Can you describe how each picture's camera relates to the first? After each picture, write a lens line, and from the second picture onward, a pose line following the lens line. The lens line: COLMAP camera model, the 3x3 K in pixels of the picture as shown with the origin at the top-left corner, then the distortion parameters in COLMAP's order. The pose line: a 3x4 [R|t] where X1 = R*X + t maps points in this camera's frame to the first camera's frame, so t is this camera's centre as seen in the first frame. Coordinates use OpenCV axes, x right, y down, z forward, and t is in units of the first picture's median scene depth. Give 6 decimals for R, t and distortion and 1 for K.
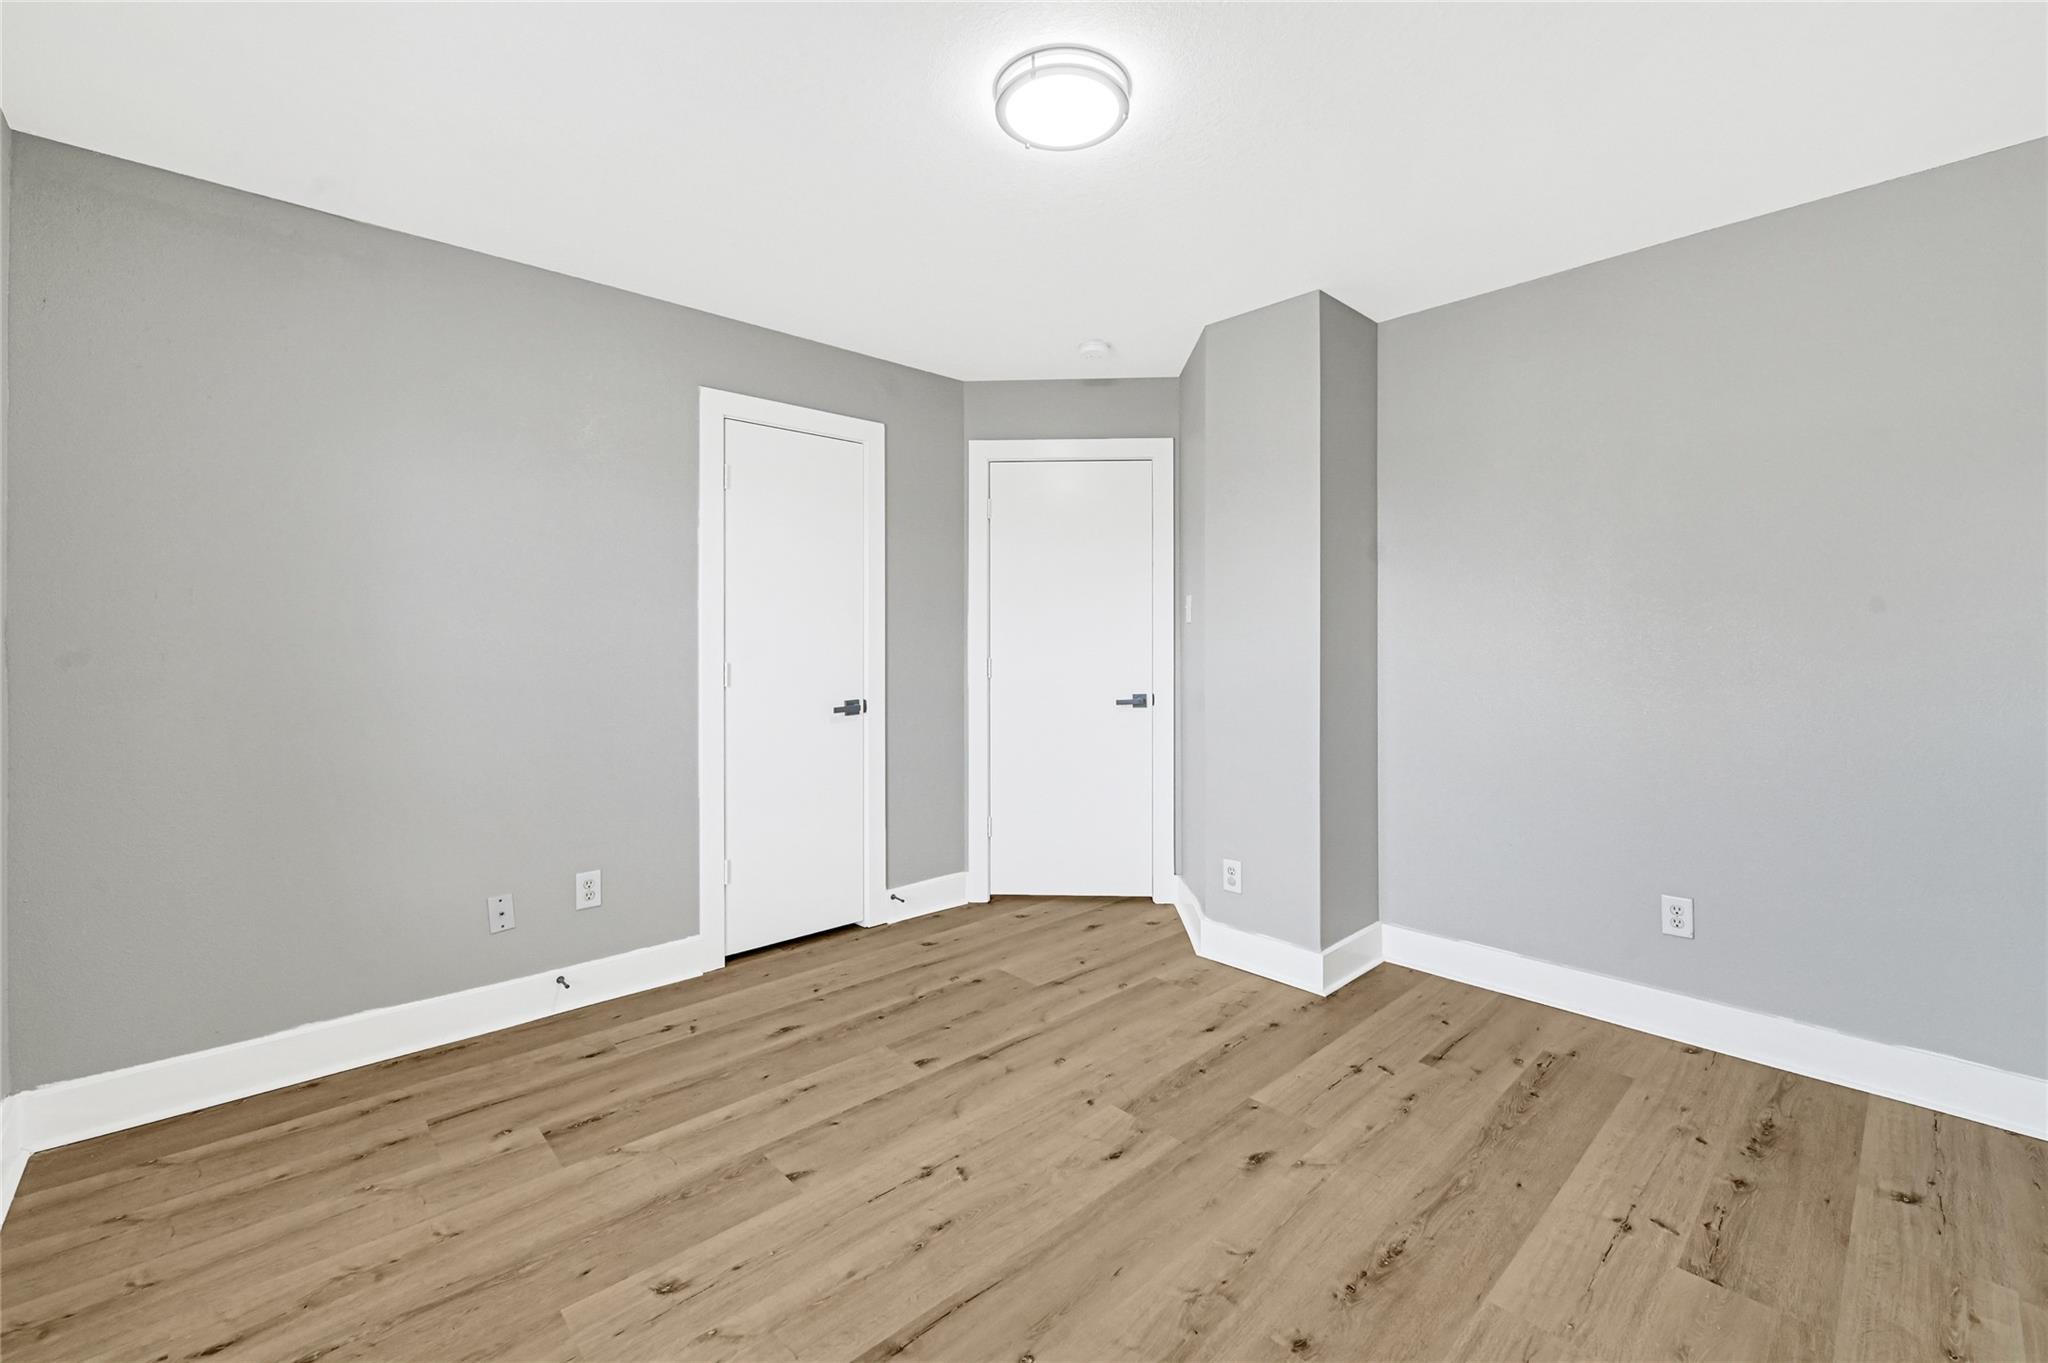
lens RADIAL K [[859.9, 0, 1032.3], [0, 859.9, 645.8], [0, 0, 1]] dist [-0.000769, -0.000201]
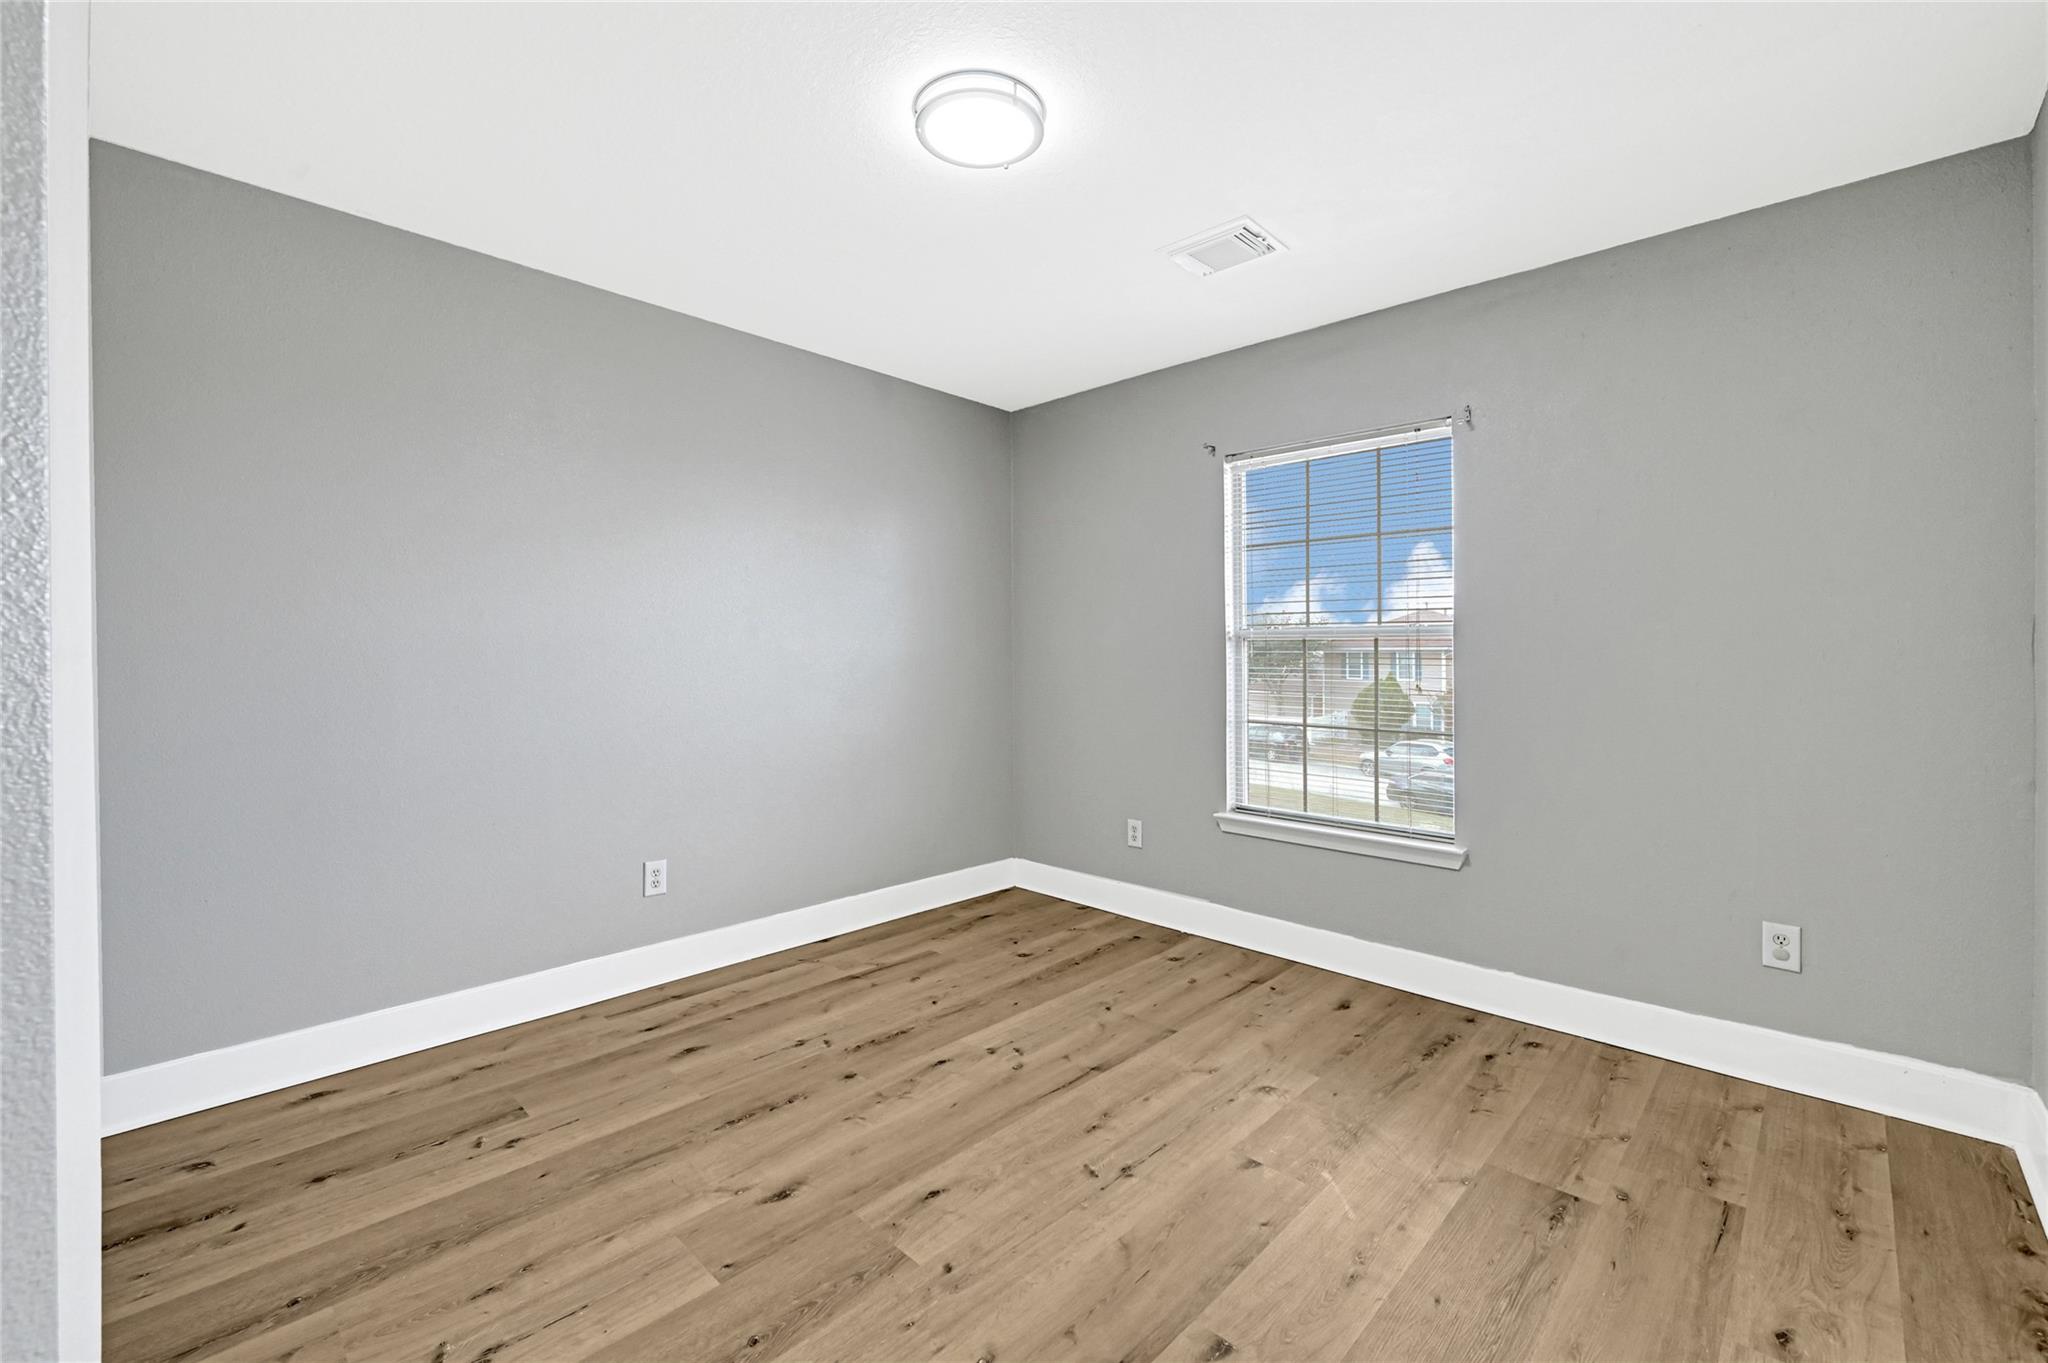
lens RADIAL K [[920.5, 0, 1025.4], [0, 920.5, 666.6], [0, 0, 1]] dist [0.000067, 0.000211]
pose [[-0.998932, 0.002525, -0.046127, 0.041984], [0.002085, 0.999952, 0.009575, 0.014177], [0.046149, 0.009468, -0.998890, 2.026136]]
